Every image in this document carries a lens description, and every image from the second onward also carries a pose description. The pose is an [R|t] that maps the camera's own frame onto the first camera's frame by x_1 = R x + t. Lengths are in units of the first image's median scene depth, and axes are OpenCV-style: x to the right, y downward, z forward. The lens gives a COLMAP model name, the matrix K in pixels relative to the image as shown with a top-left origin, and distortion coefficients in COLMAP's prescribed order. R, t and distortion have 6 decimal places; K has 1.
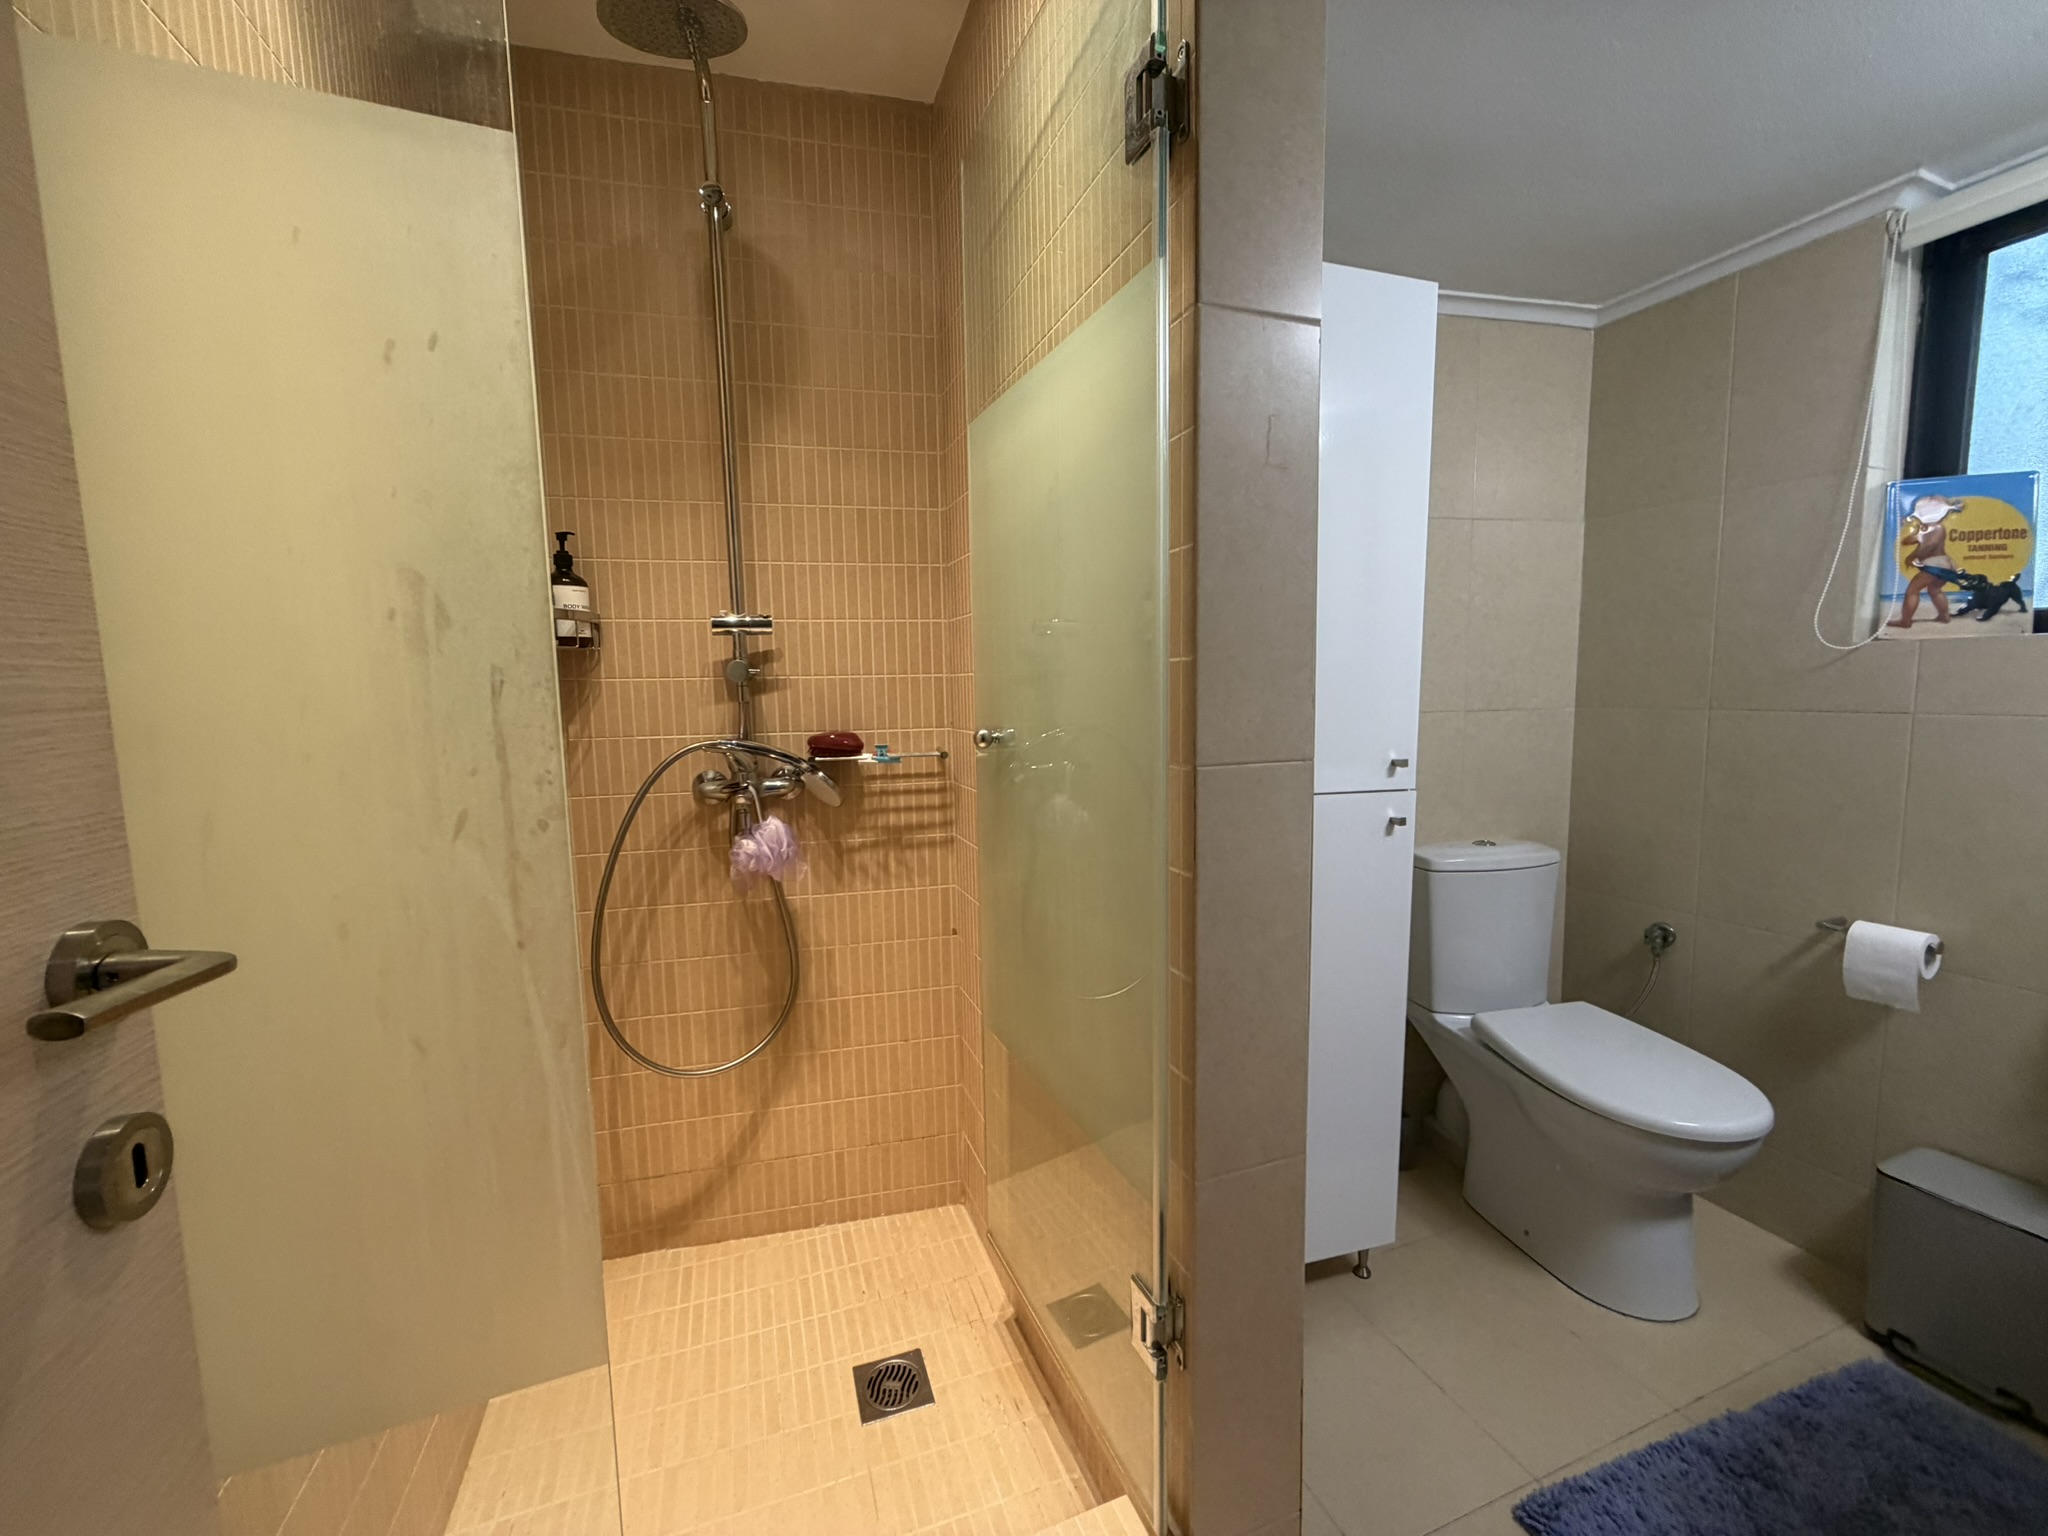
lens RADIAL K [[823.2, 0, 1019.9], [0, 823.2, 768.4], [0, 0, 1]] dist [0.002793, 0.000270]
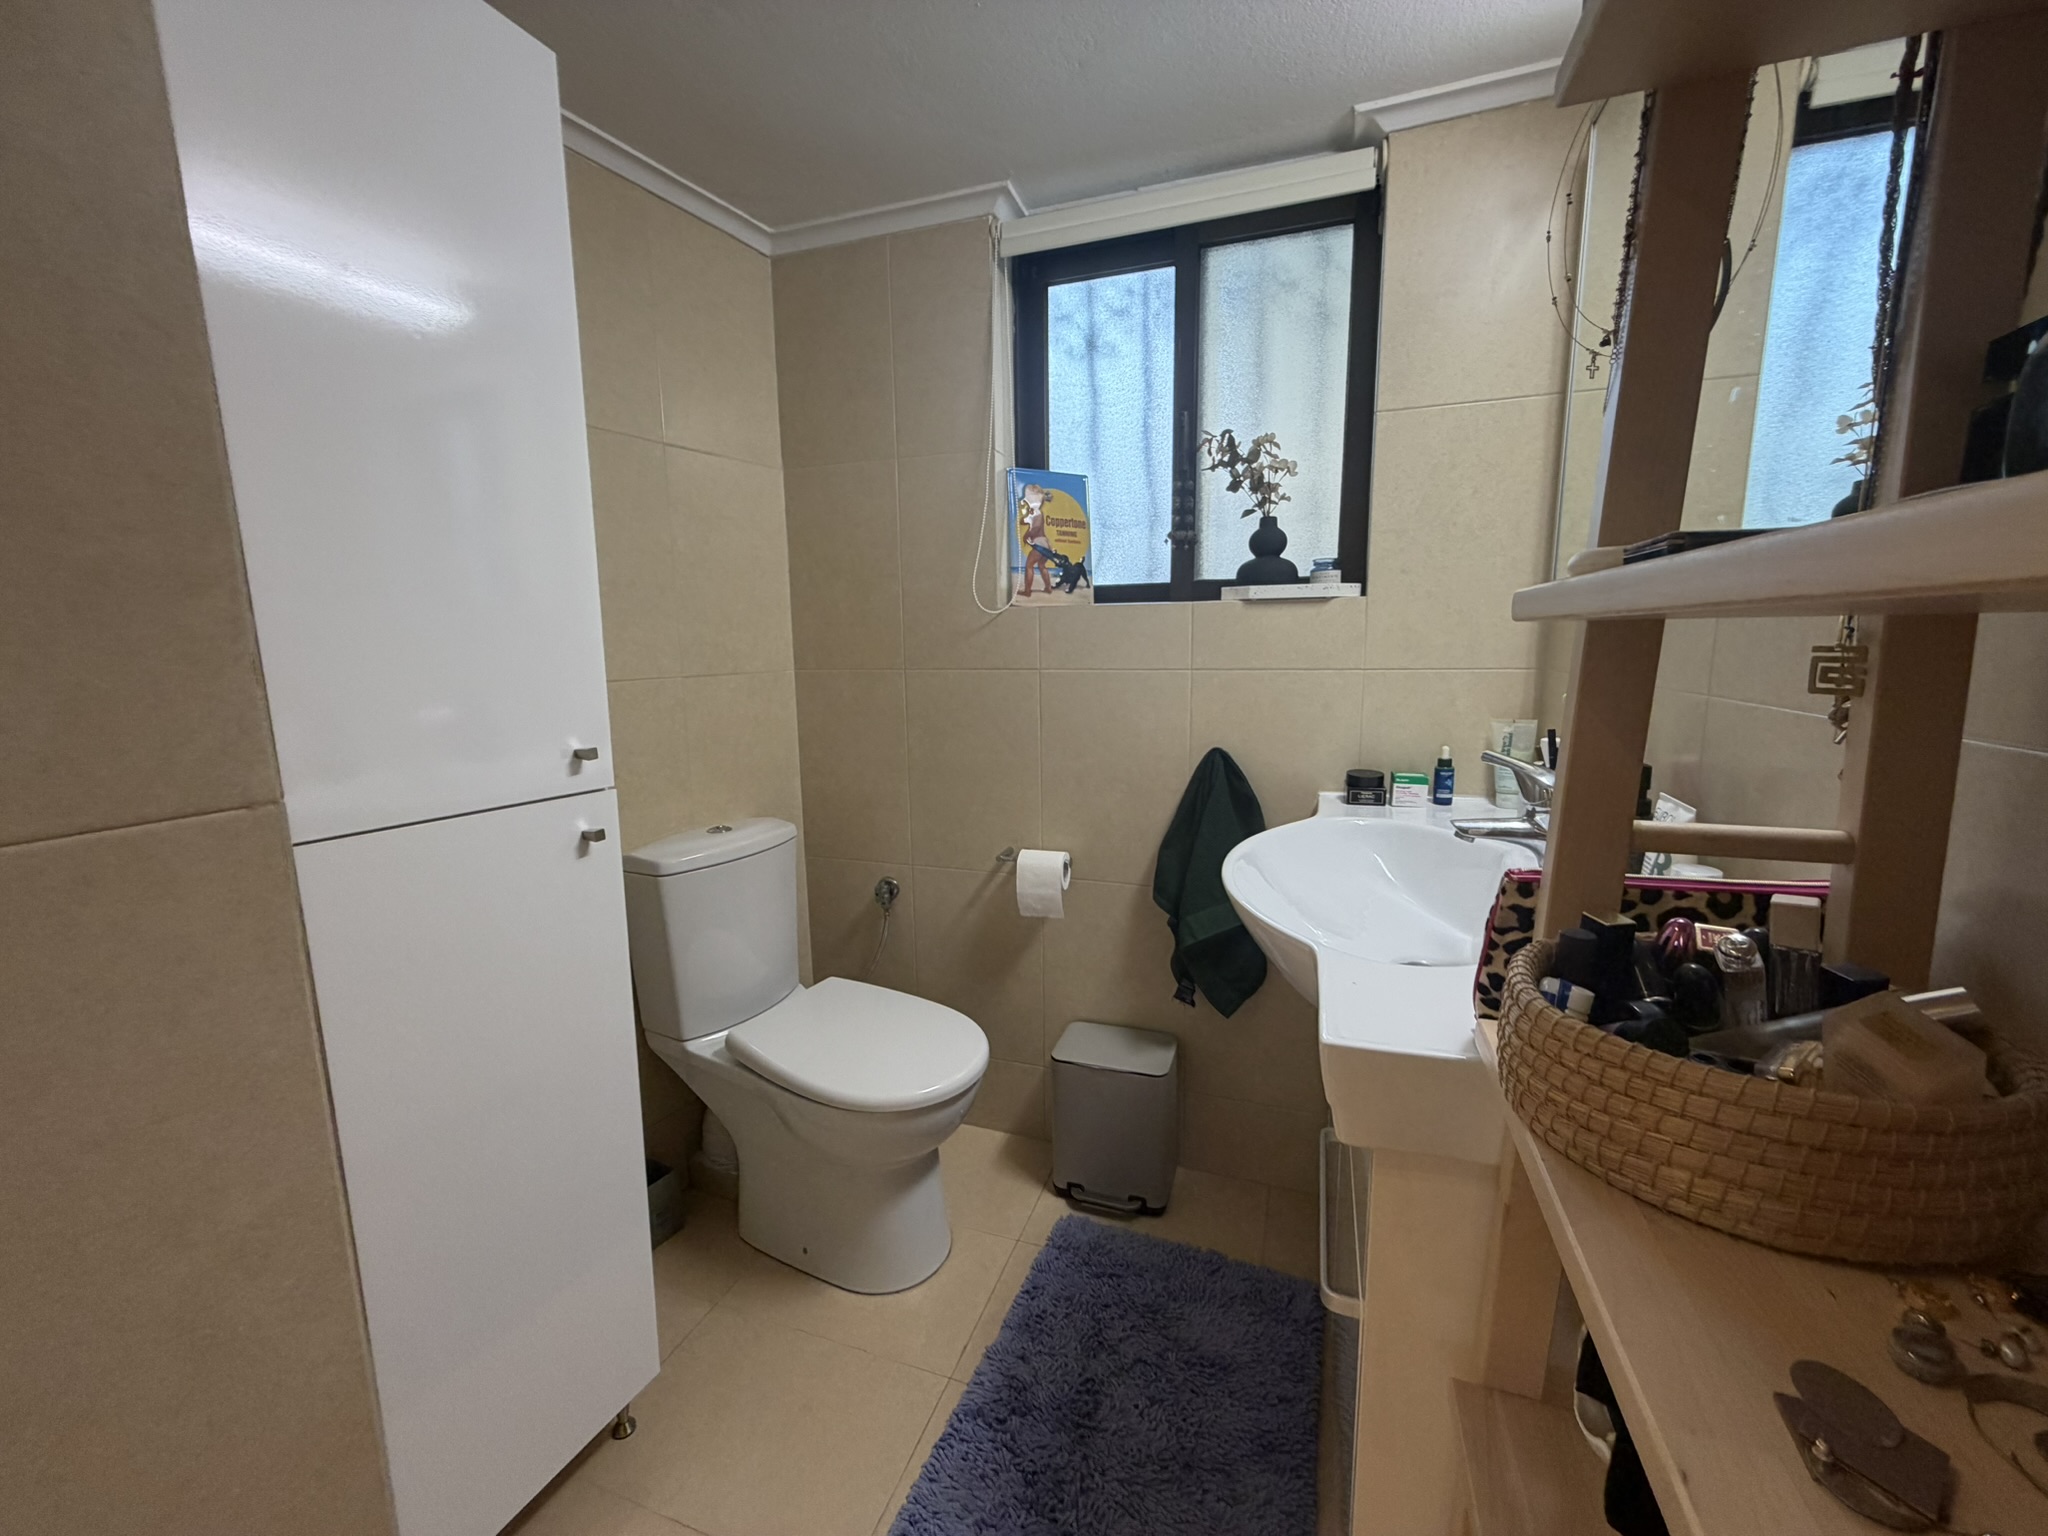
lens RADIAL K [[823.2, 0, 1019.9], [0, 823.2, 768.4], [0, 0, 1]] dist [0.002793, 0.000270]
pose [[0.657450, -0.109645, 0.745478, 0.166590], [0.079521, 0.993928, 0.076056, -0.017149], [-0.749290, 0.009278, 0.662177, 0.238364]]
